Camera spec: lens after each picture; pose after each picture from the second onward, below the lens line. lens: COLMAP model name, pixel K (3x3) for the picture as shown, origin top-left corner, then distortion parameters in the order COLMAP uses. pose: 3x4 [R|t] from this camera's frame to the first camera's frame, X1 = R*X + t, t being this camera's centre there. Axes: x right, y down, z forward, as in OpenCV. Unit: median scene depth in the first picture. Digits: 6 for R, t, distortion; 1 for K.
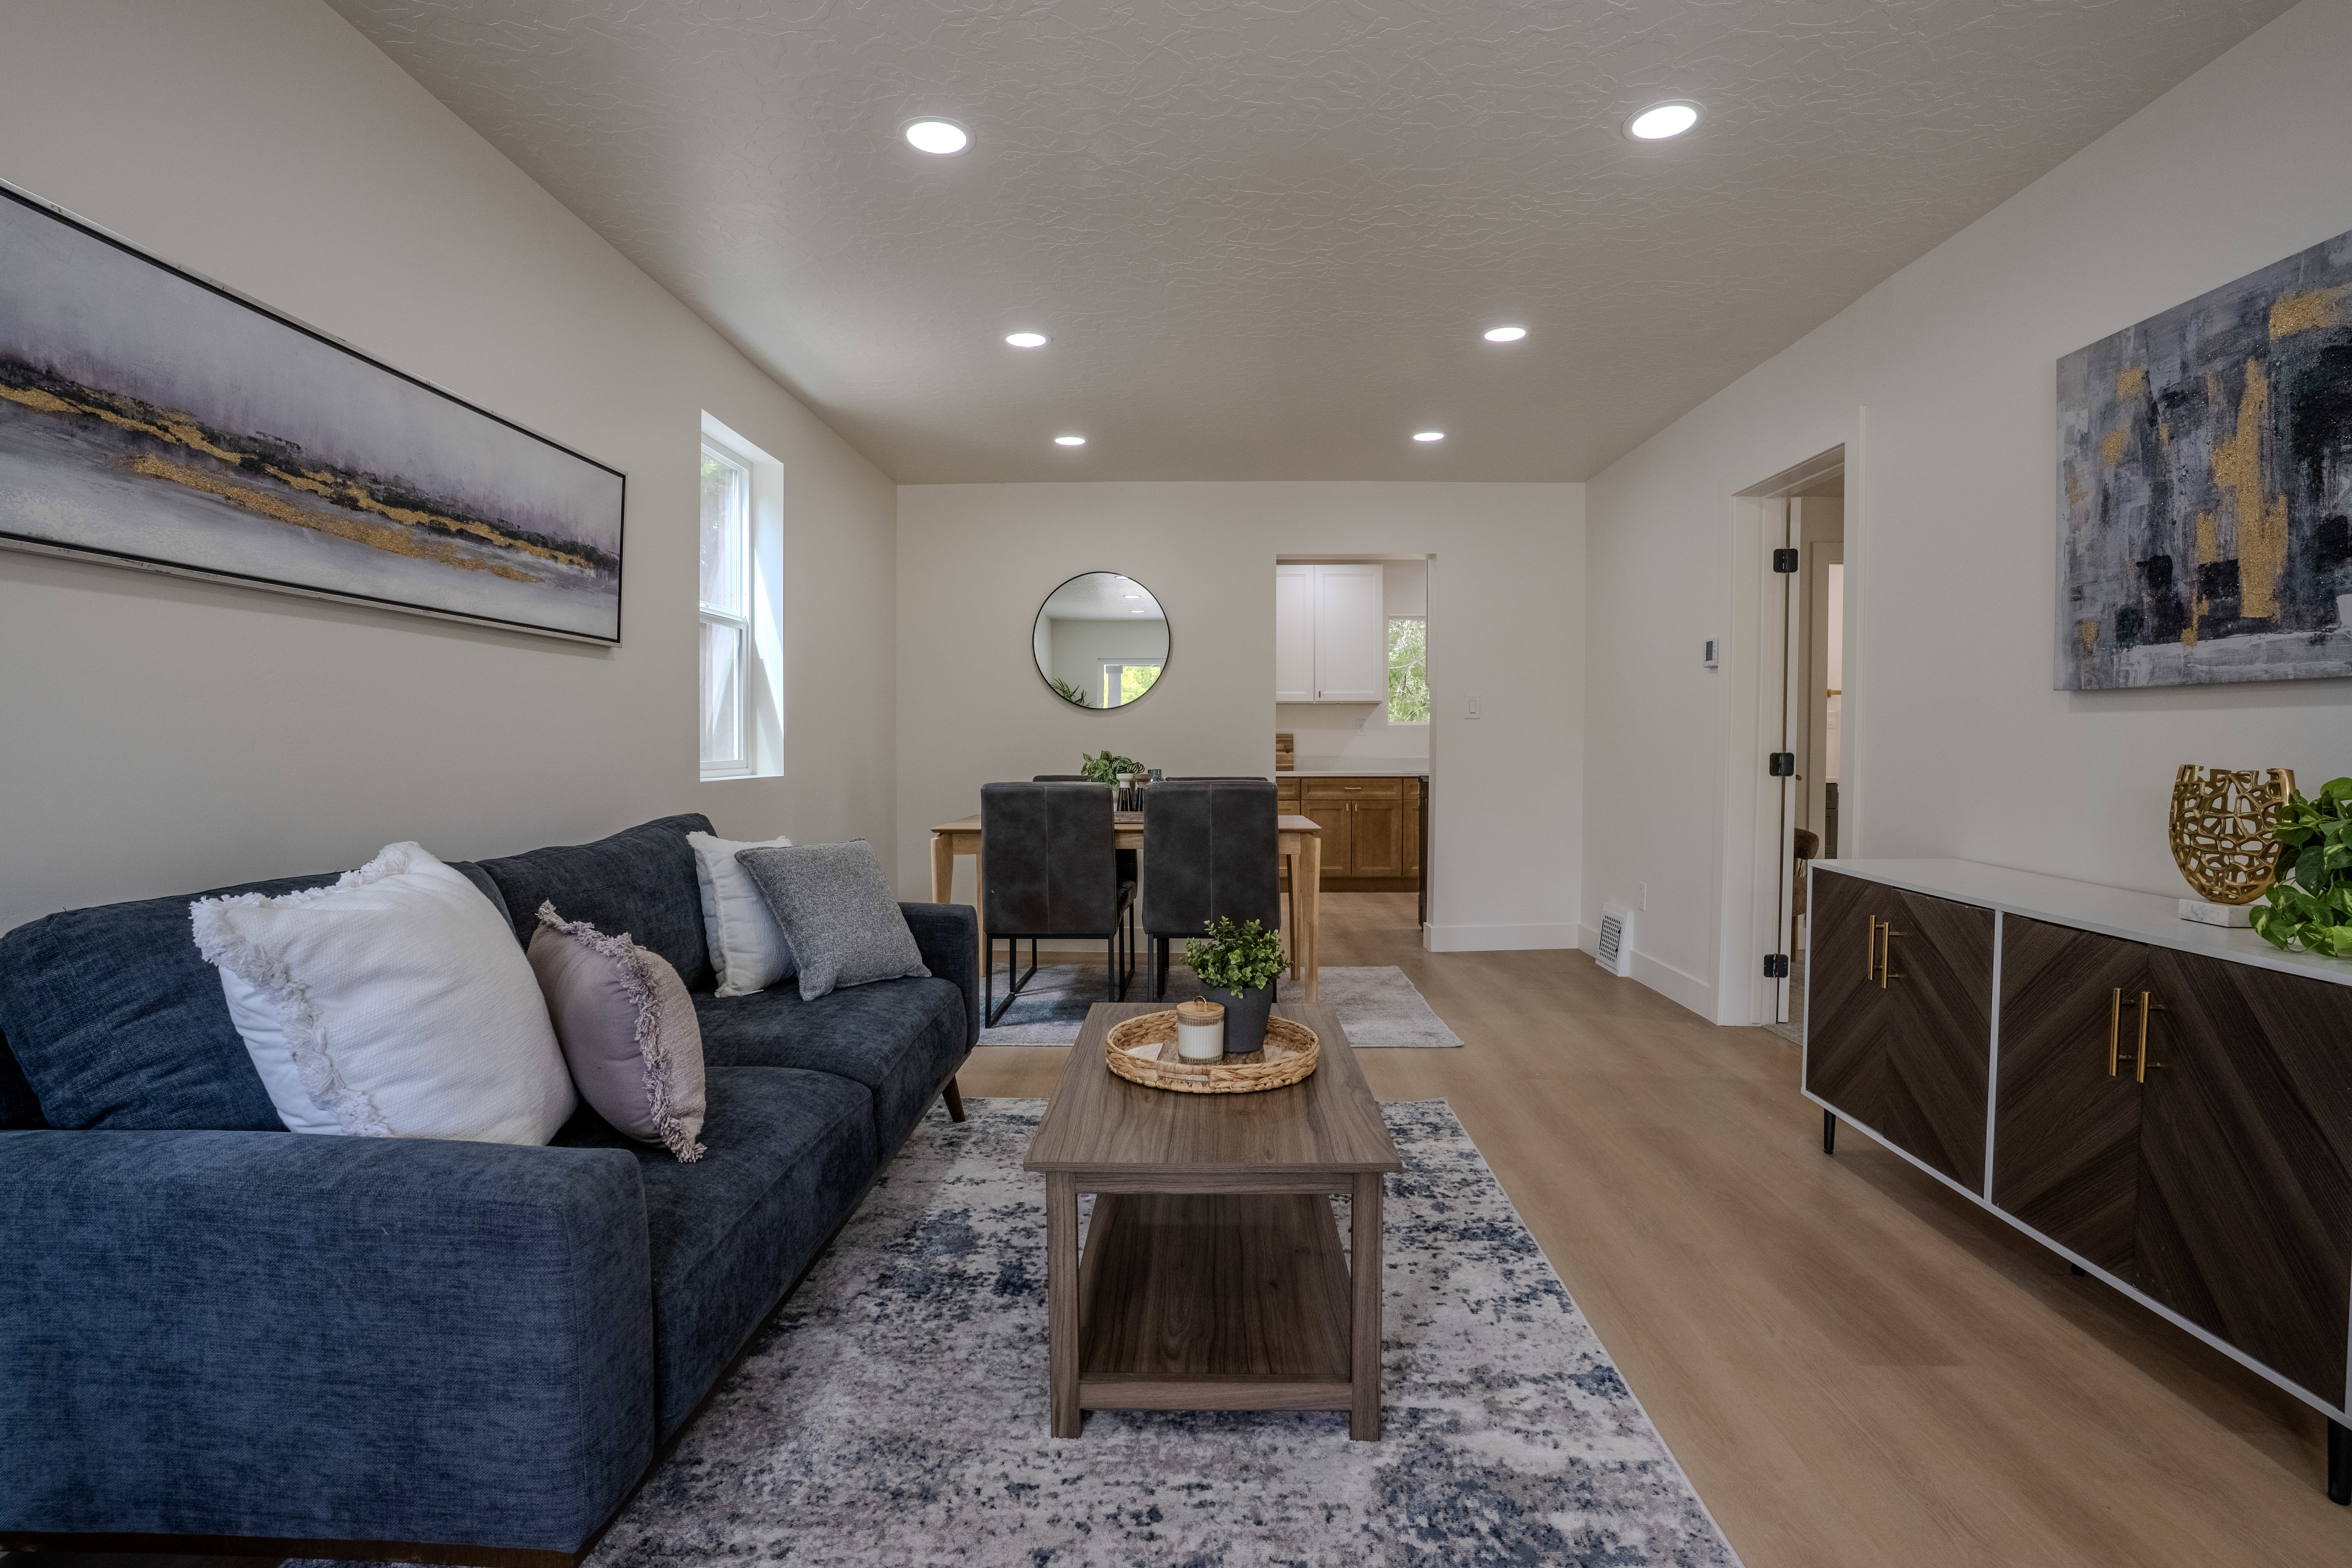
lens RADIAL K [[1146.9, 0, 1168.0], [0, 1146.9, 781.6], [0, 0, 1]] dist [-0.081041, 0.039741]
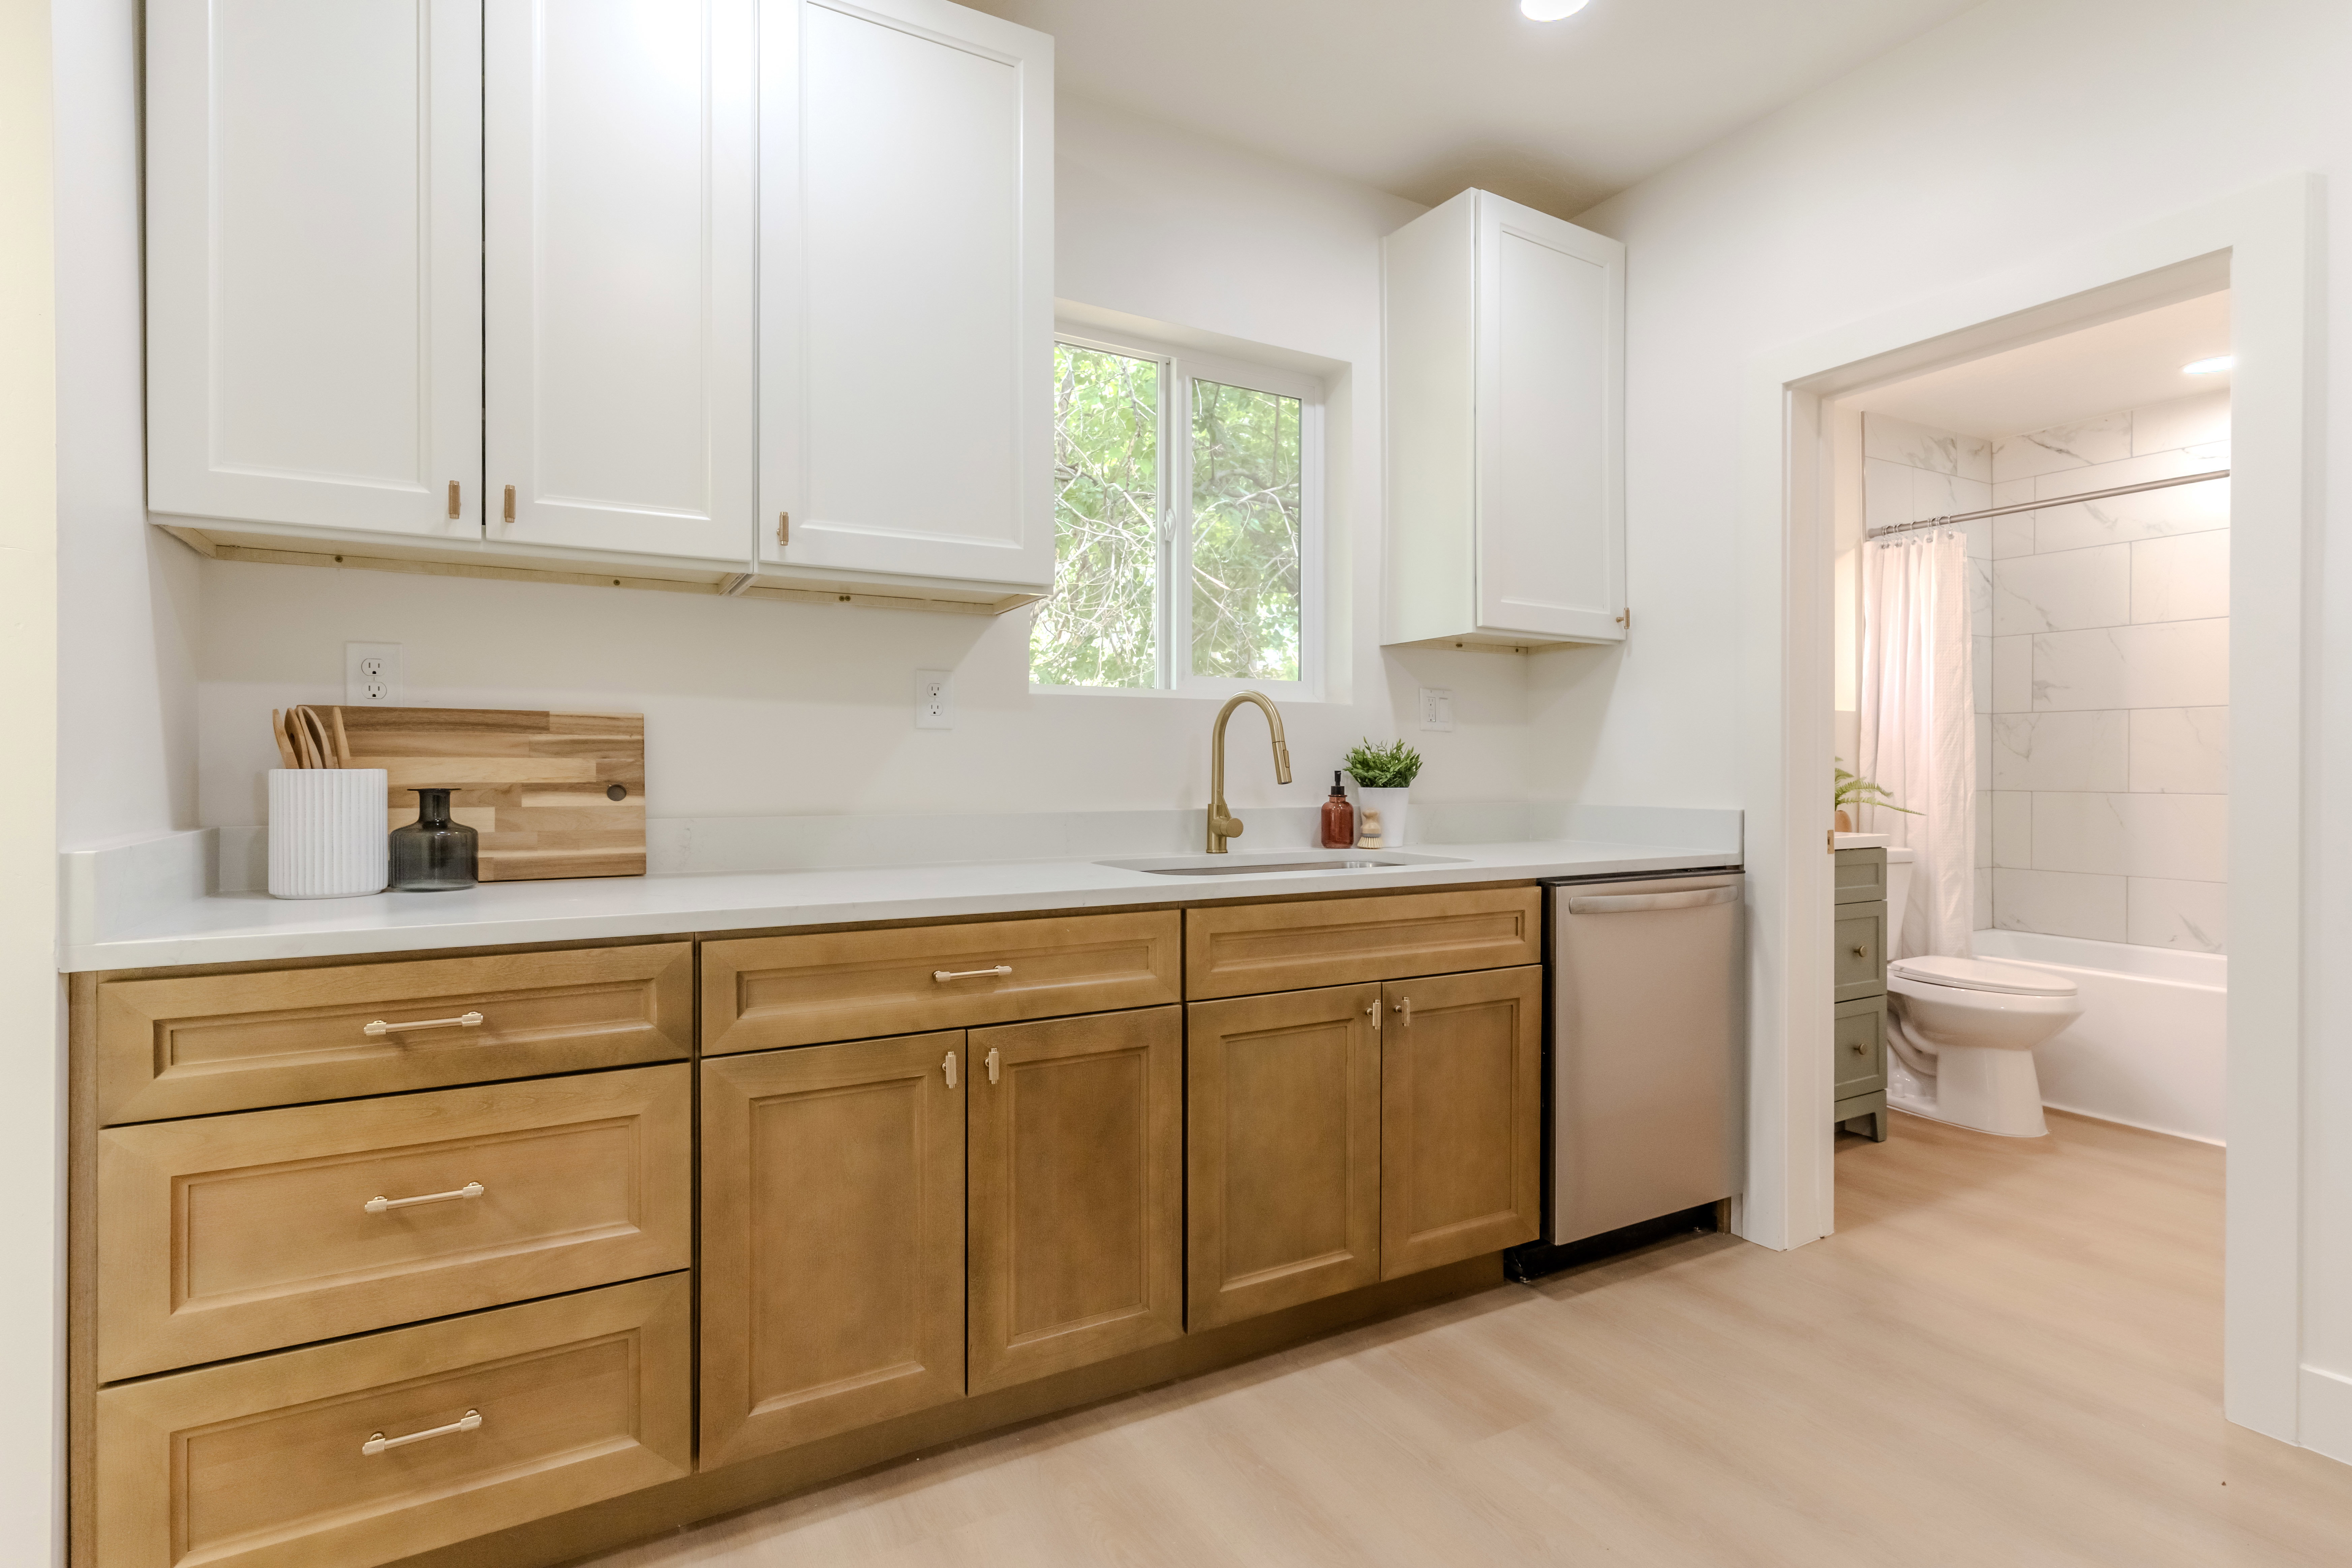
lens RADIAL K [[1121.3, 0, 1215.0], [0, 1121.3, 773.1], [0, 0, 1]] dist [0.000626, 0.000499]
pose [[0.827613, 0.001600, 0.561297, 0.304261], [0.017242, 0.999452, -0.028273, -0.084953], [-0.561034, 0.033077, 0.827132, 2.912036]]
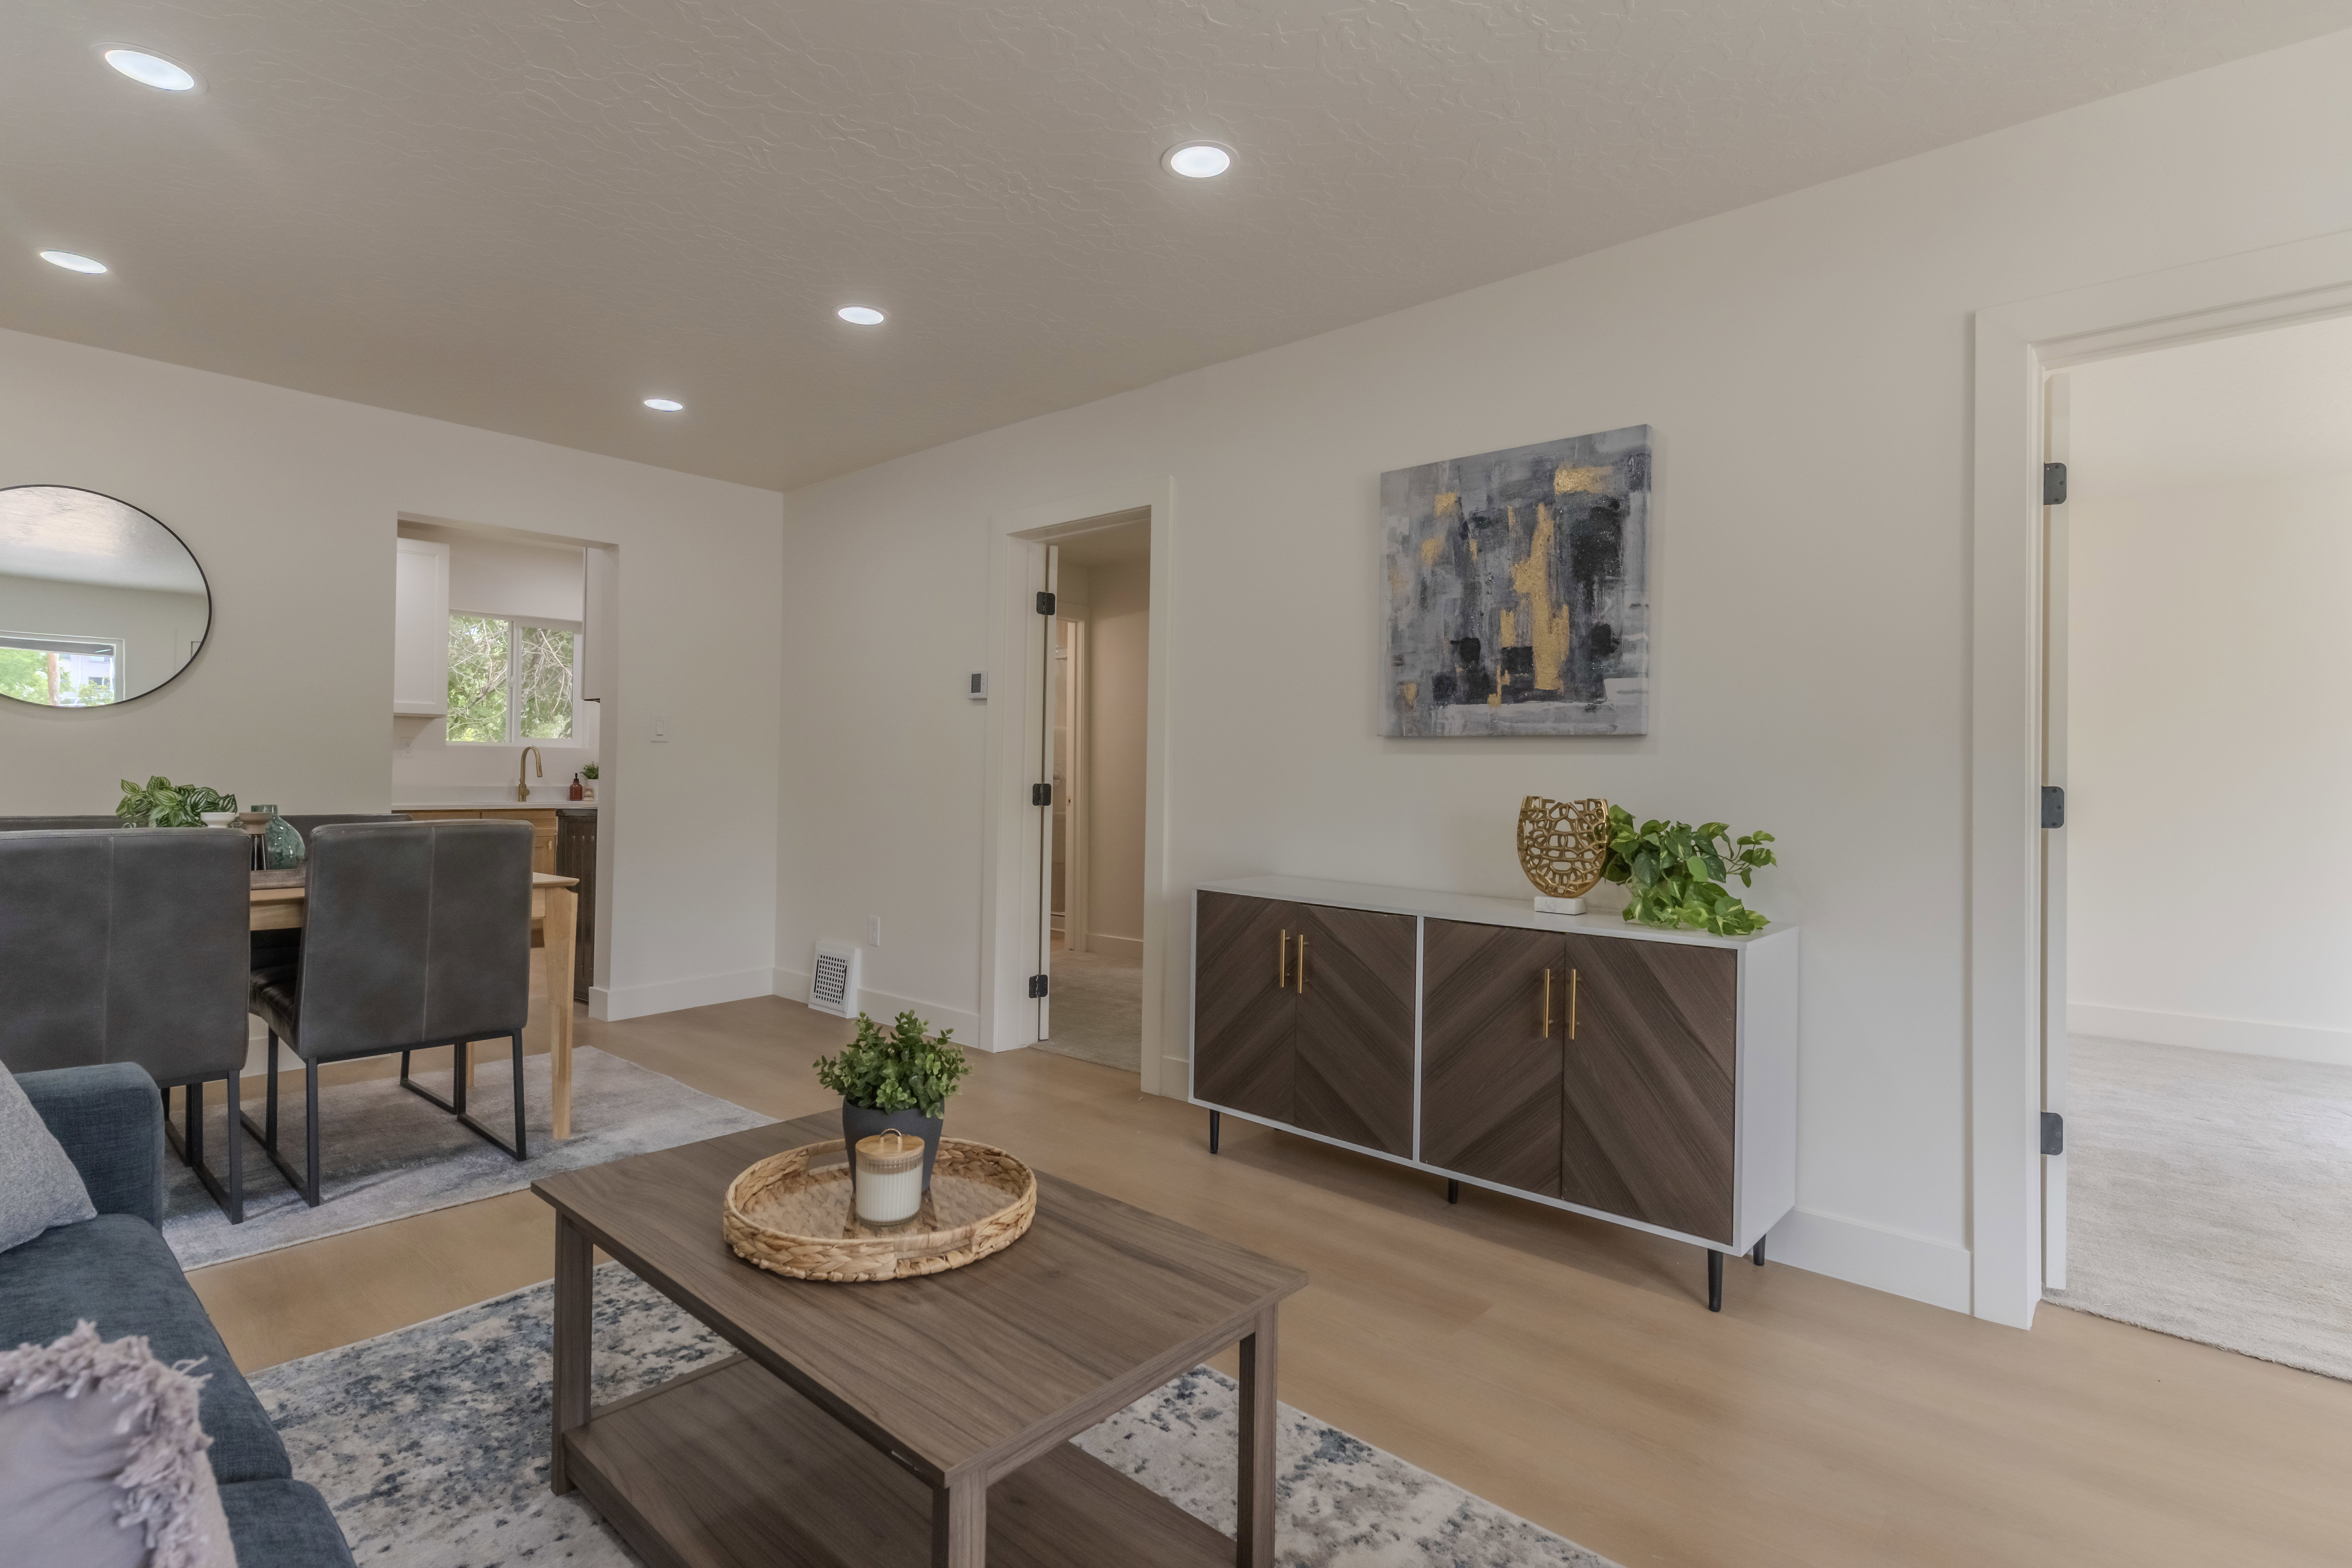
lens RADIAL K [[1155.8, 0, 1155.2], [0, 1155.8, 767.7], [0, 0, 1]] dist [0.001428, -0.000005]
pose [[0.648754, 0.014666, 0.760857, -0.387619], [0.012876, 0.999460, -0.030244, -0.011425], [-0.760889, 0.029418, 0.648215, 0.378788]]
